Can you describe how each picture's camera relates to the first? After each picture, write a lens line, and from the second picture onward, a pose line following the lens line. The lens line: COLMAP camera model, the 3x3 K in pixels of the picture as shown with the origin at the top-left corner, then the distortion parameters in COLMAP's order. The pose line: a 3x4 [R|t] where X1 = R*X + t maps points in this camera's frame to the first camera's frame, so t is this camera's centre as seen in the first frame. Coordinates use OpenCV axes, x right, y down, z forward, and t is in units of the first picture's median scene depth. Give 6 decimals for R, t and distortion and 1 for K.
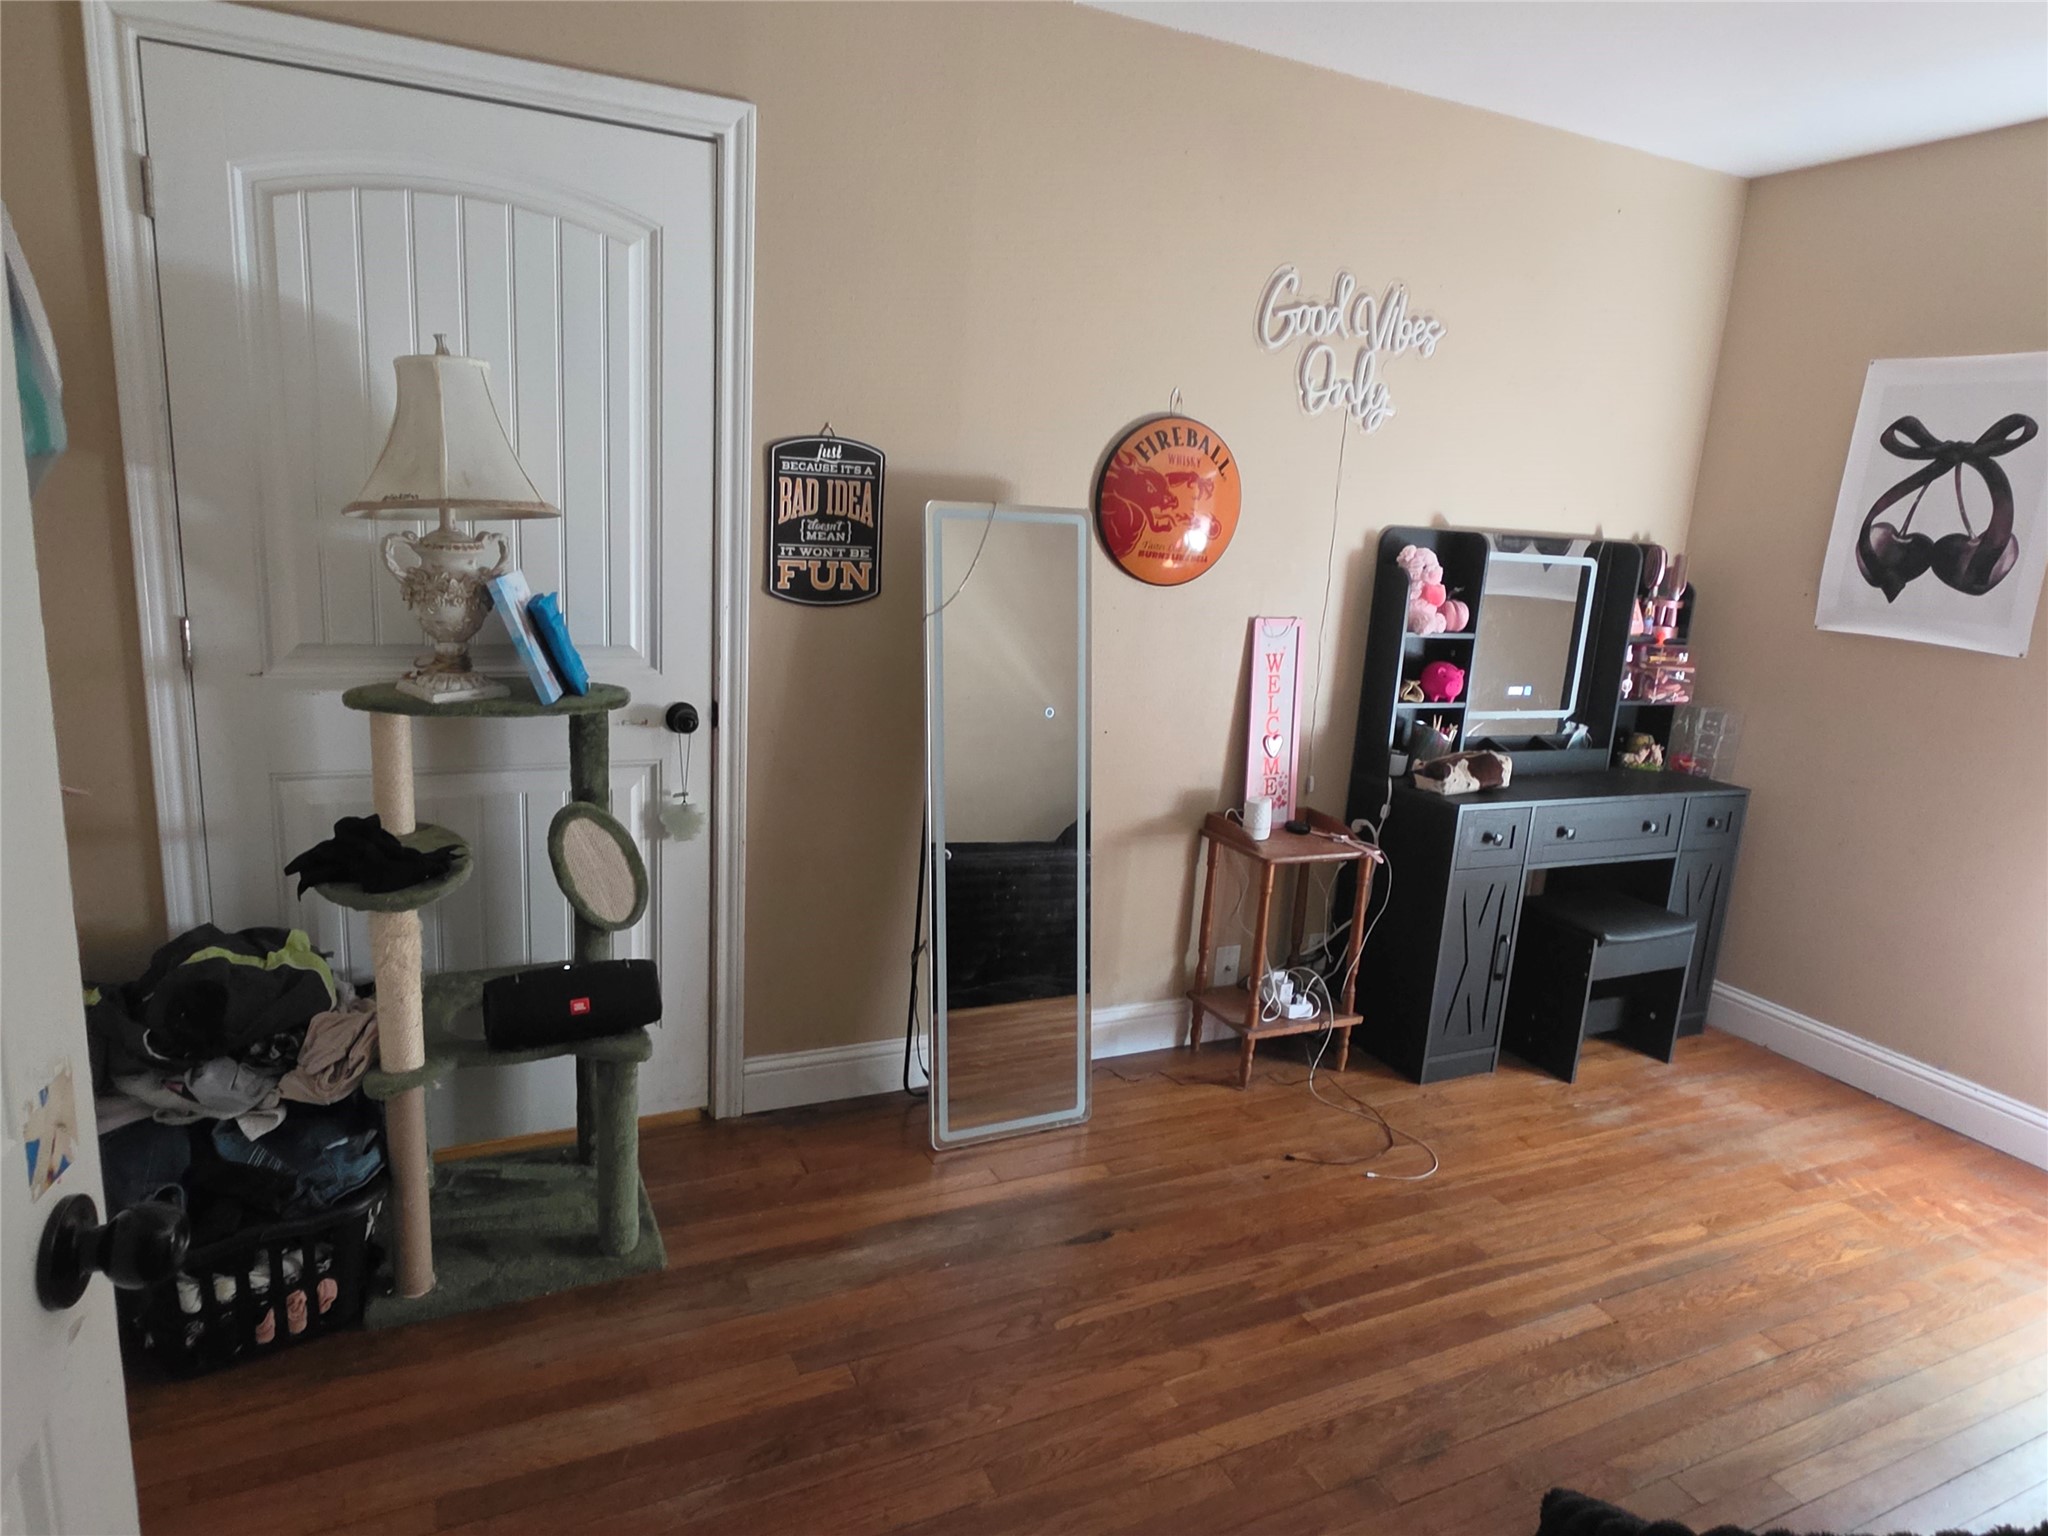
lens RADIAL K [[1236.3, 0, 1024.0], [0, 1236.3, 770.5], [0, 0, 1]] dist [-0.018199, 0.010462]
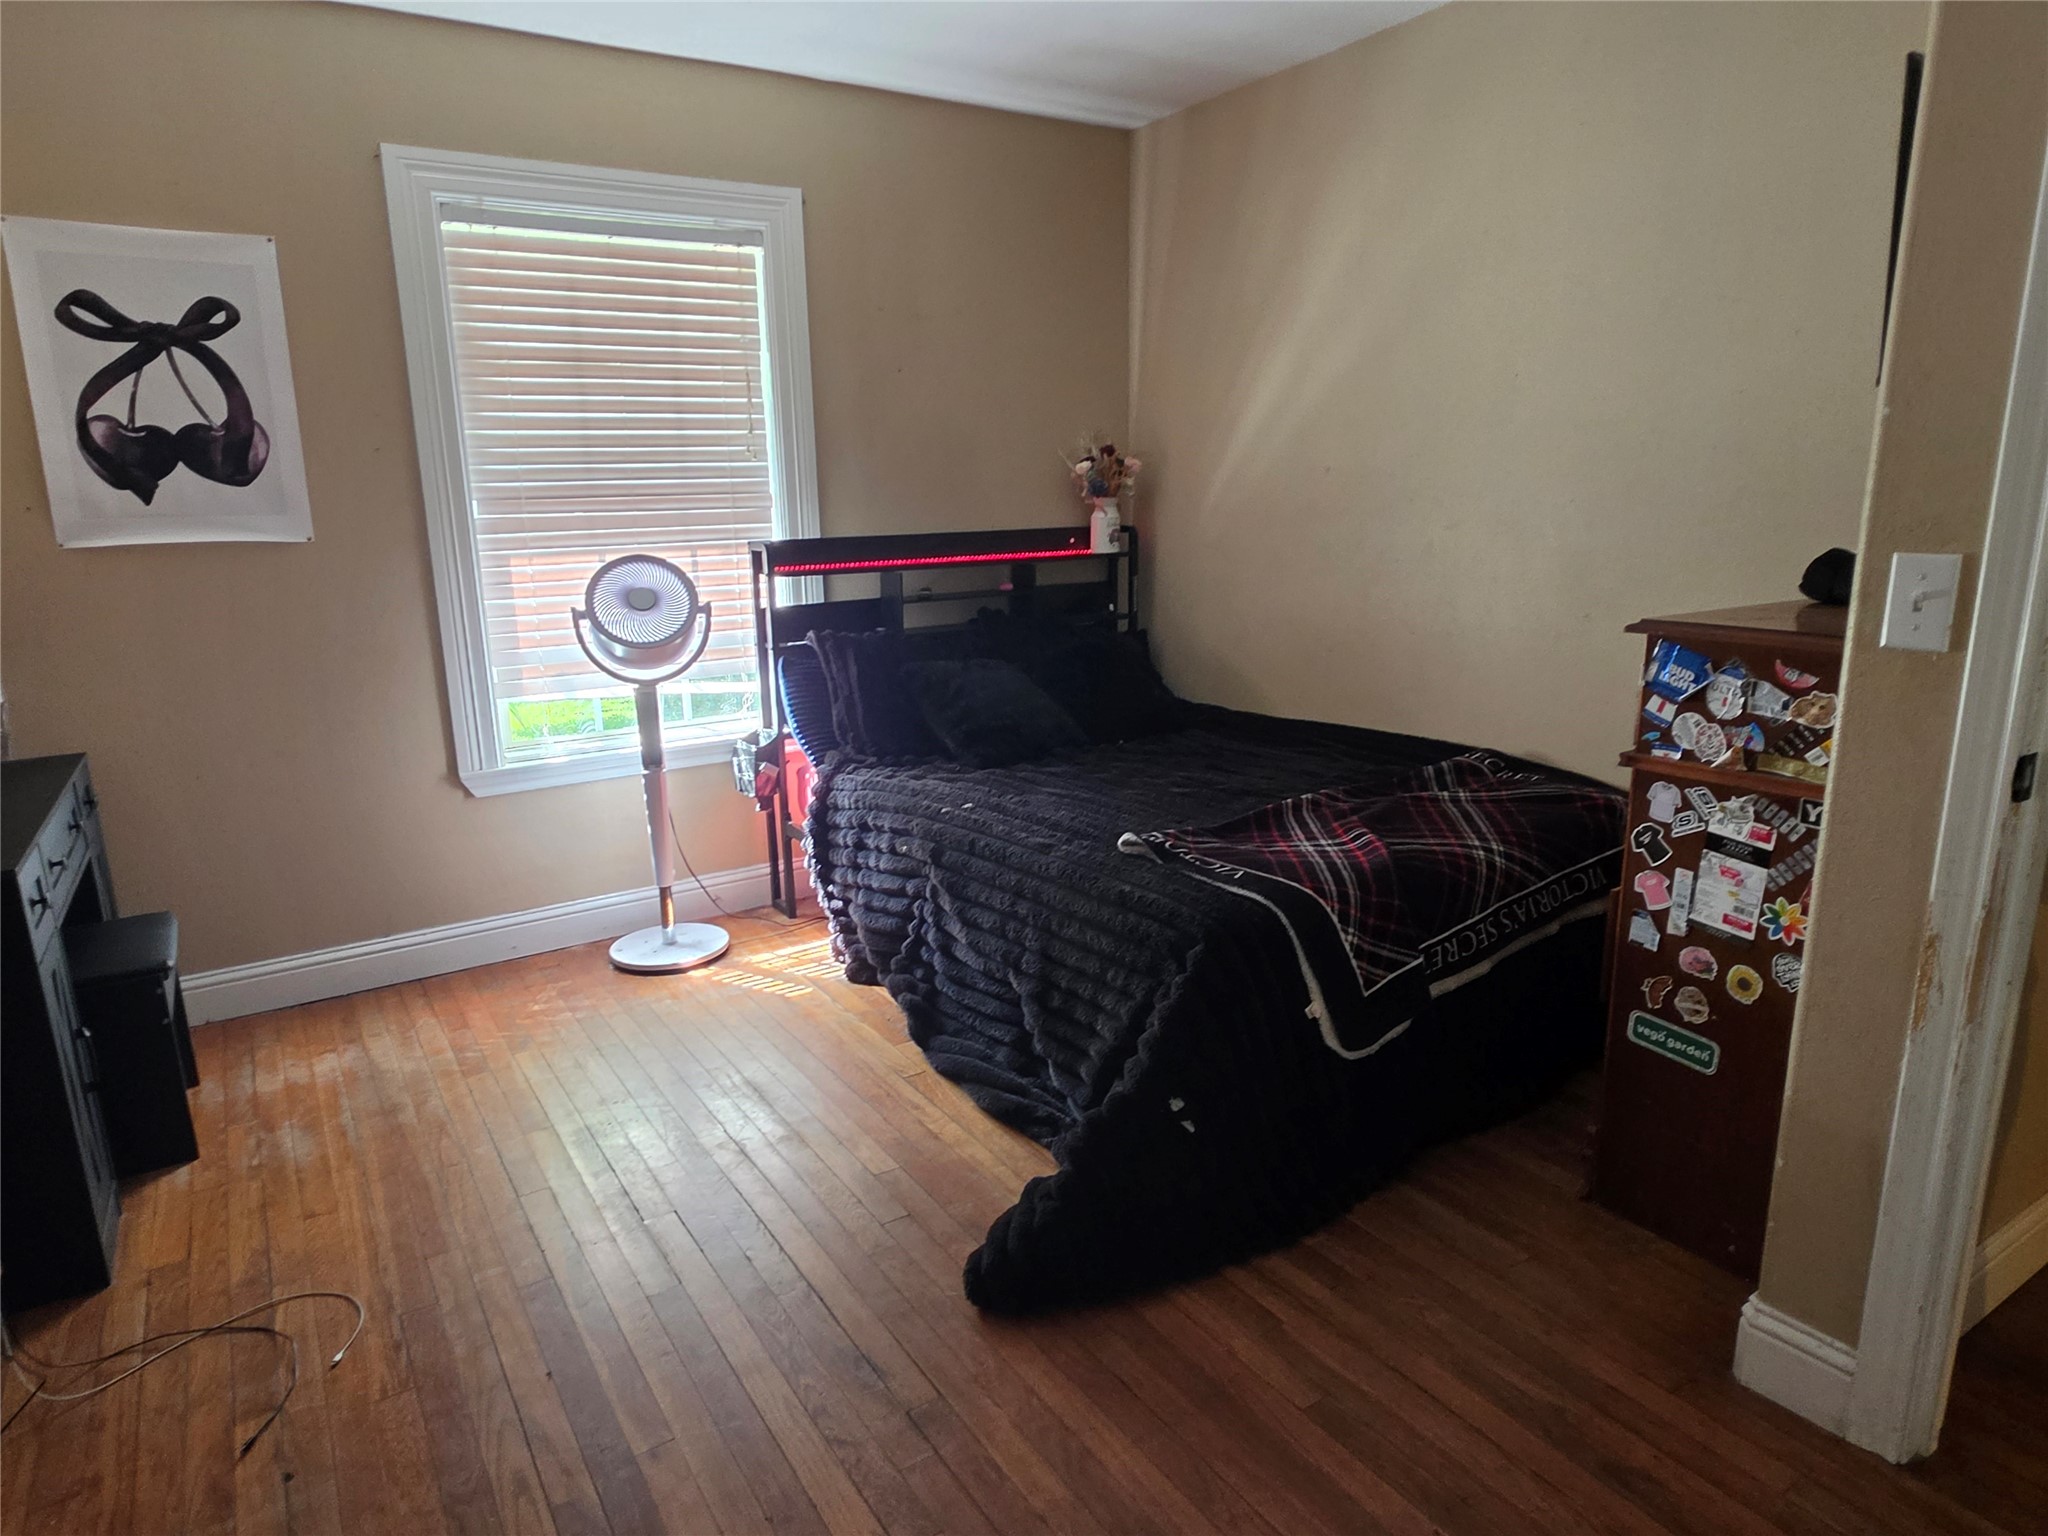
lens RADIAL K [[1236.3, 0, 1021.5], [0, 1236.3, 766.1], [0, 0, 1]] dist [-0.018199, 0.010462]
pose [[-0.129540, -0.285880, 0.949469, -0.293725], [0.225785, 0.923879, 0.308979, -0.097404], [-0.965526, 0.254401, -0.055132, 0.502359]]
